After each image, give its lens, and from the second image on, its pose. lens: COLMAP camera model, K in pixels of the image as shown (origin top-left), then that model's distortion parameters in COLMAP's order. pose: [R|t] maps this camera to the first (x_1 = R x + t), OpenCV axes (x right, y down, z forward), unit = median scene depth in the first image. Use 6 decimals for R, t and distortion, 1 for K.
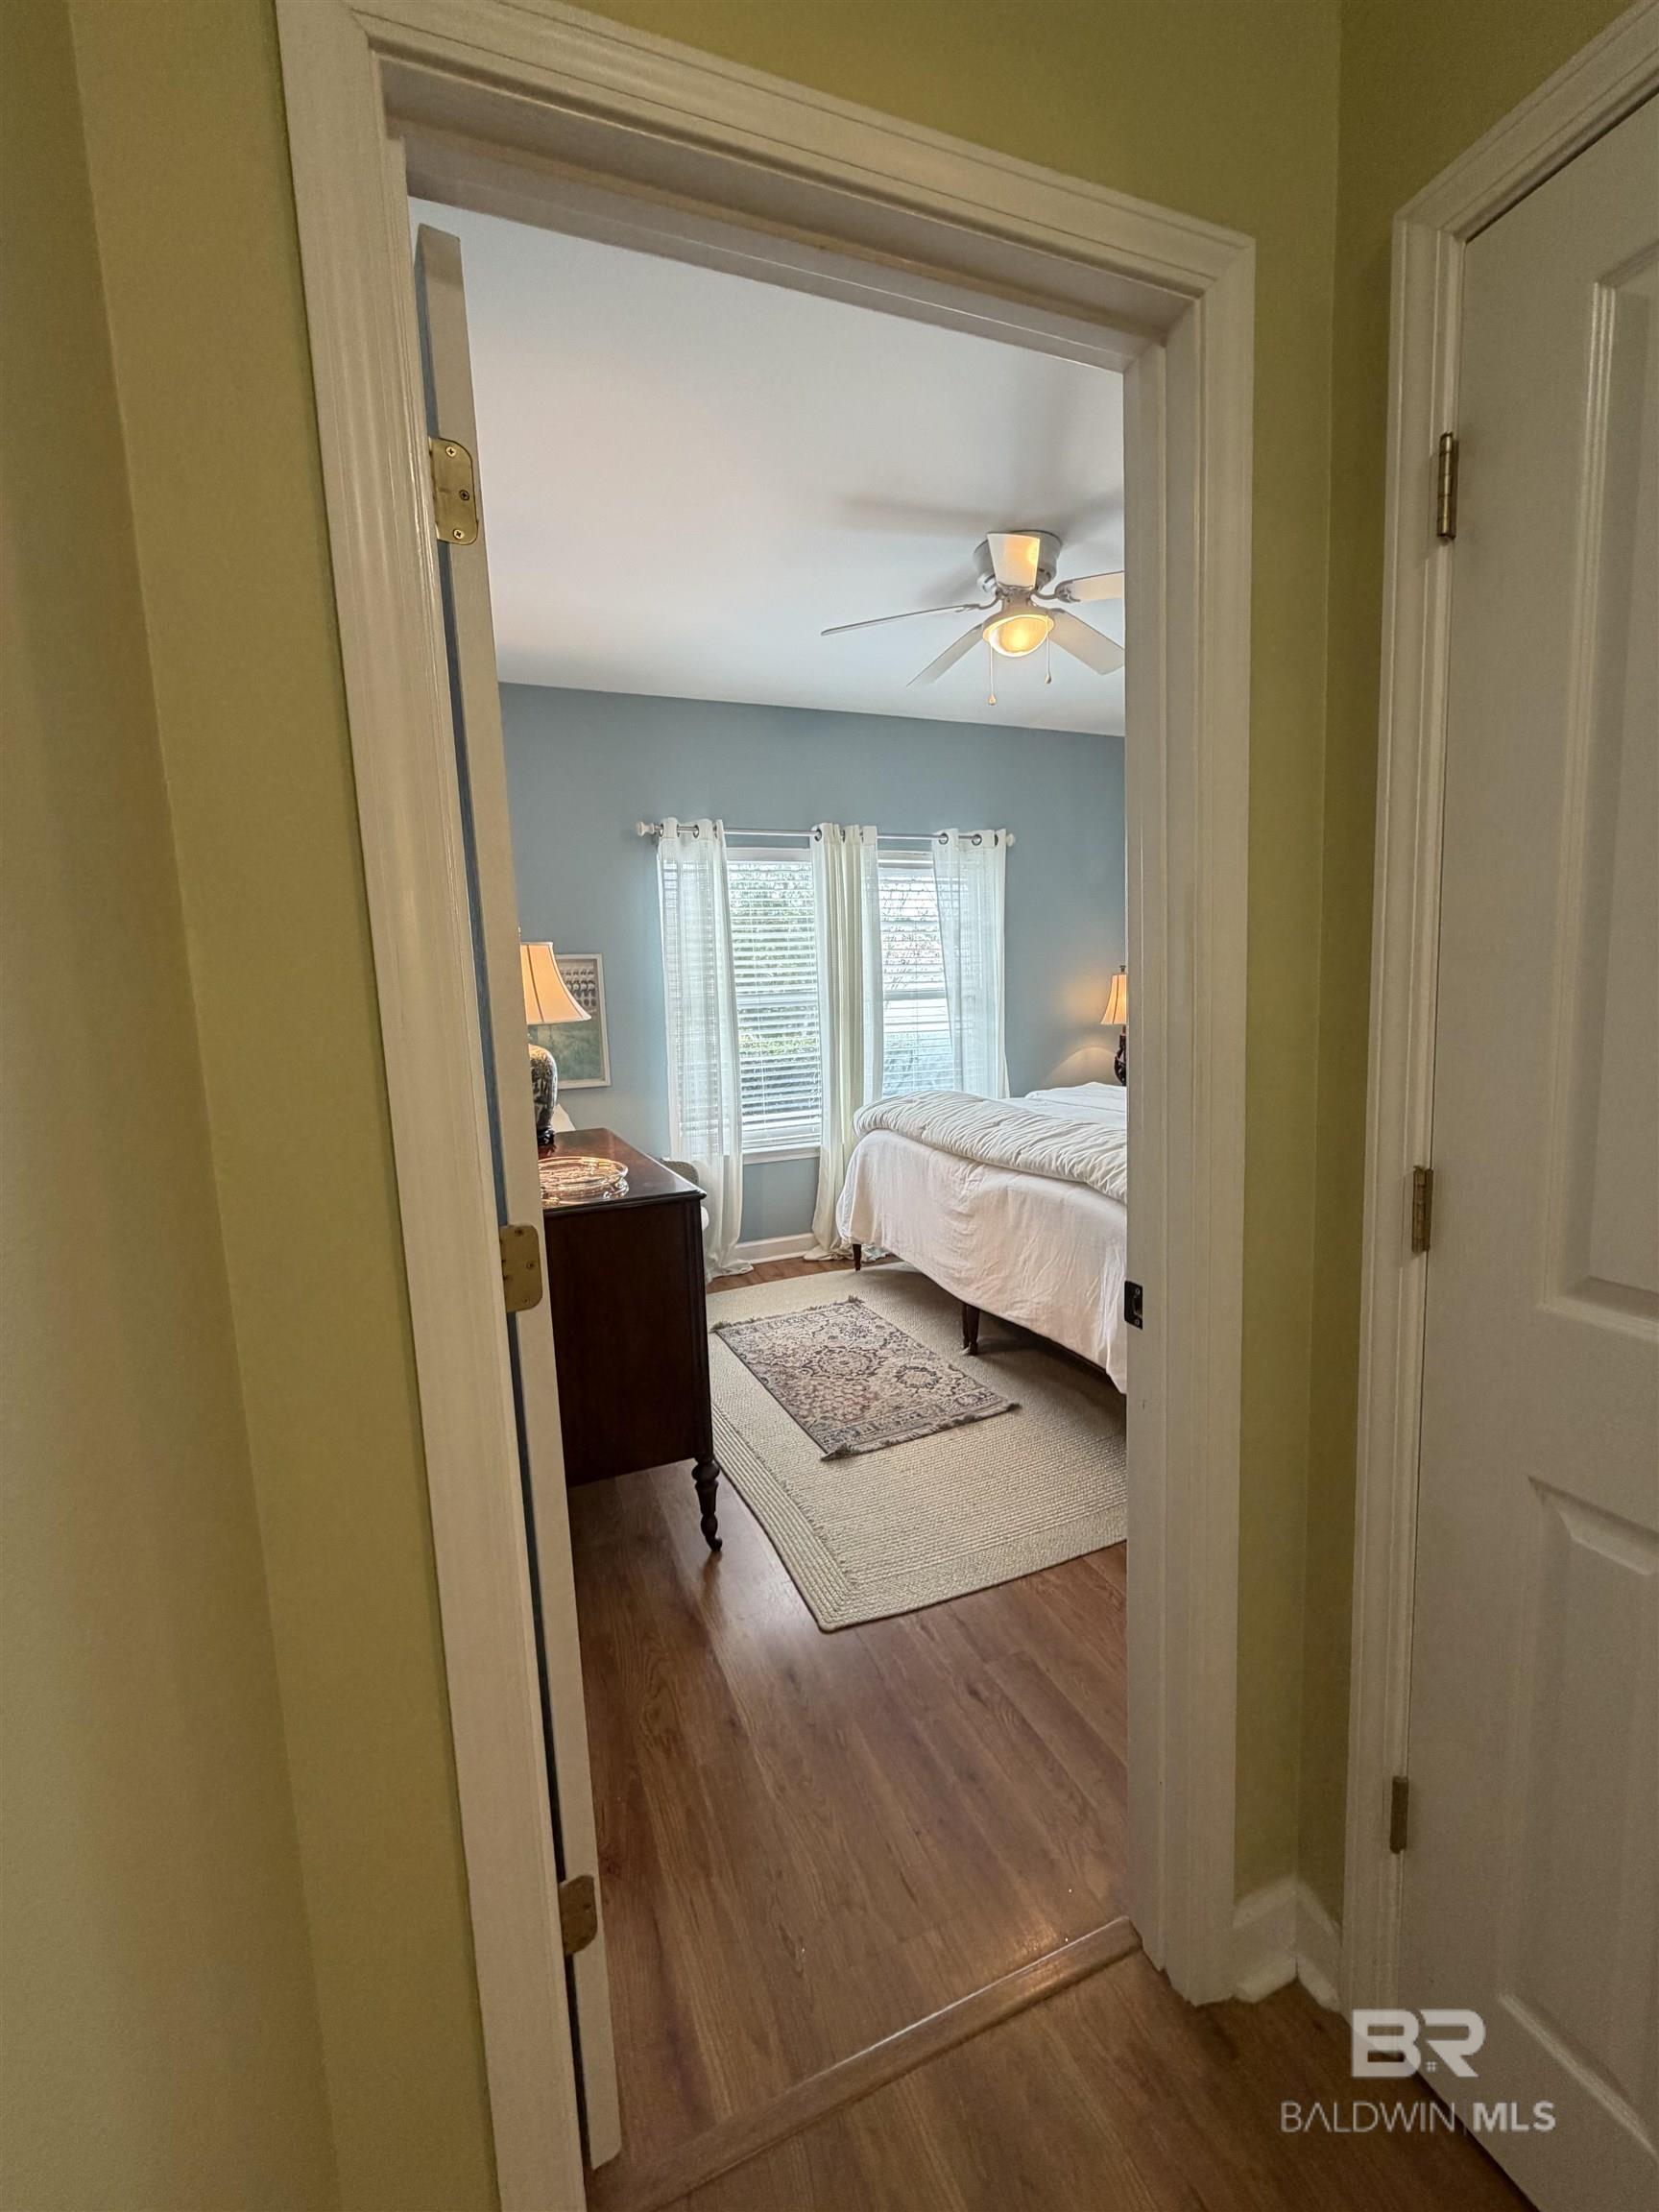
lens RADIAL K [[893.9, 0, 823.3], [0, 893.9, 1101.0], [0, 0, 1]] dist [-0.000118, 0.000208]
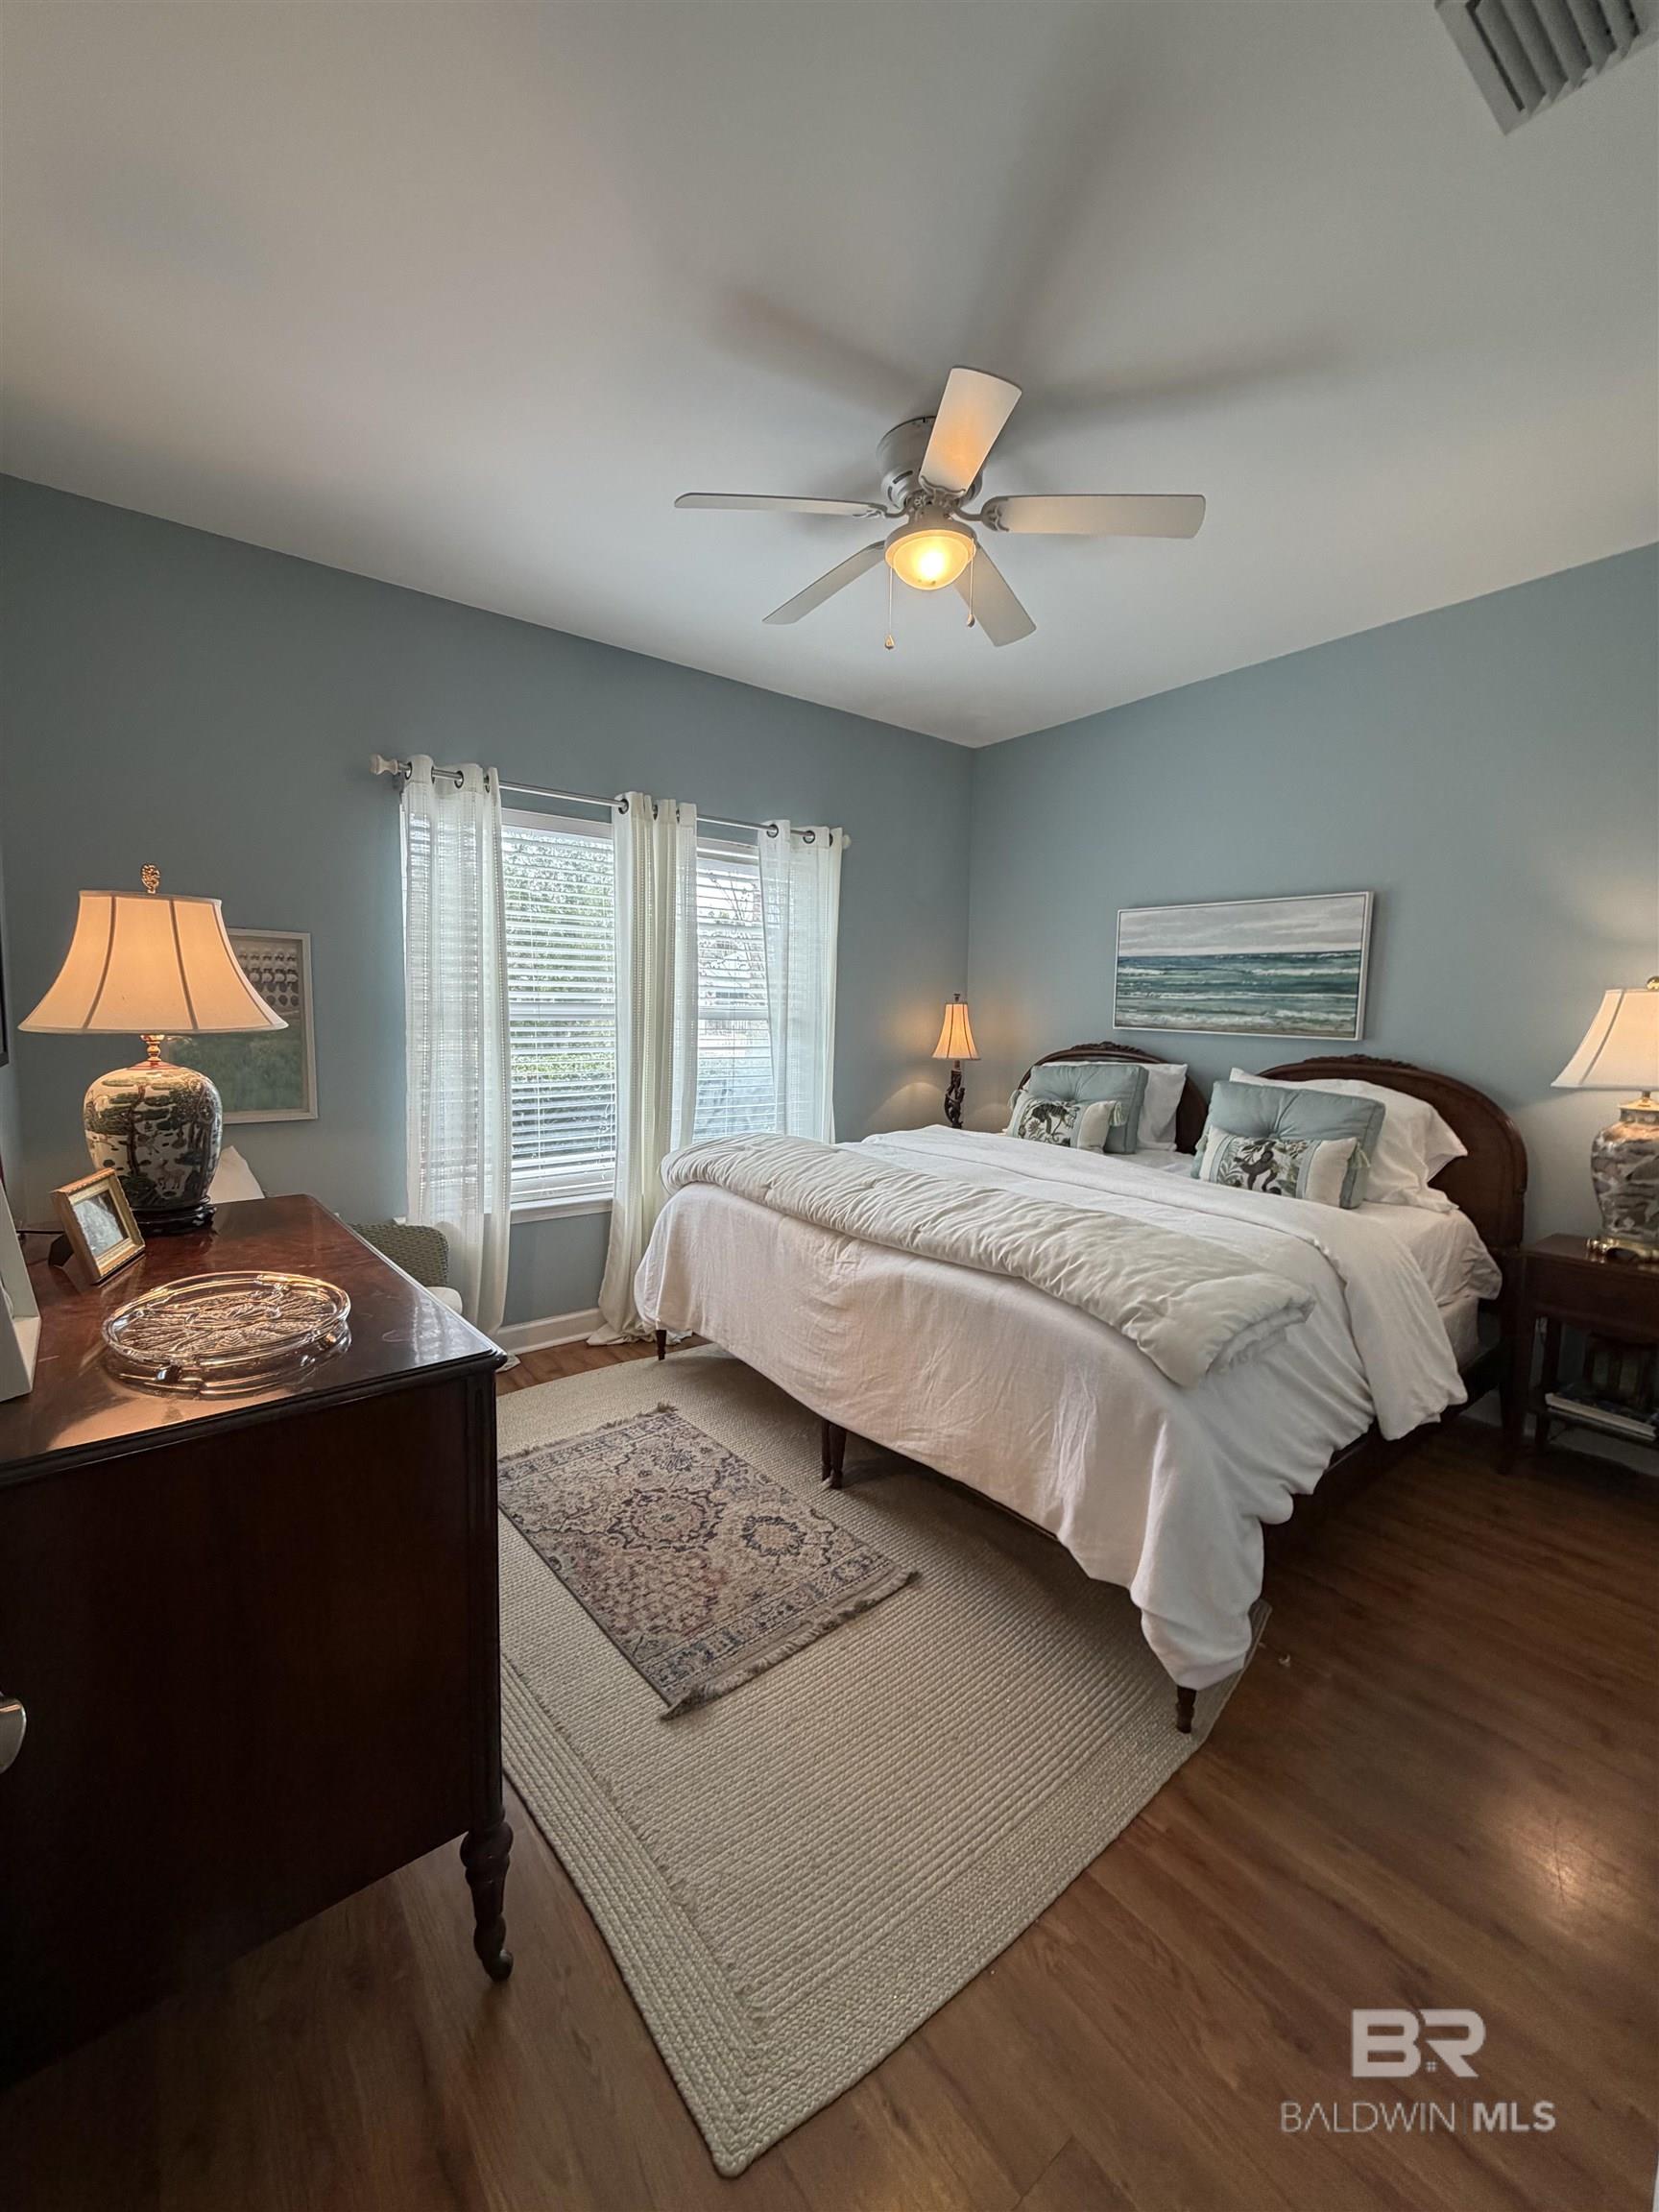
lens RADIAL K [[893.9, 0, 830.0], [0, 893.9, 1097.5], [0, 0, 1]] dist [-0.000118, 0.000208]
pose [[0.958294, 0.027497, 0.284458, -0.063383], [-0.020659, 0.999422, -0.027014, -0.029210], [-0.285037, 0.020011, 0.958308, 0.253839]]
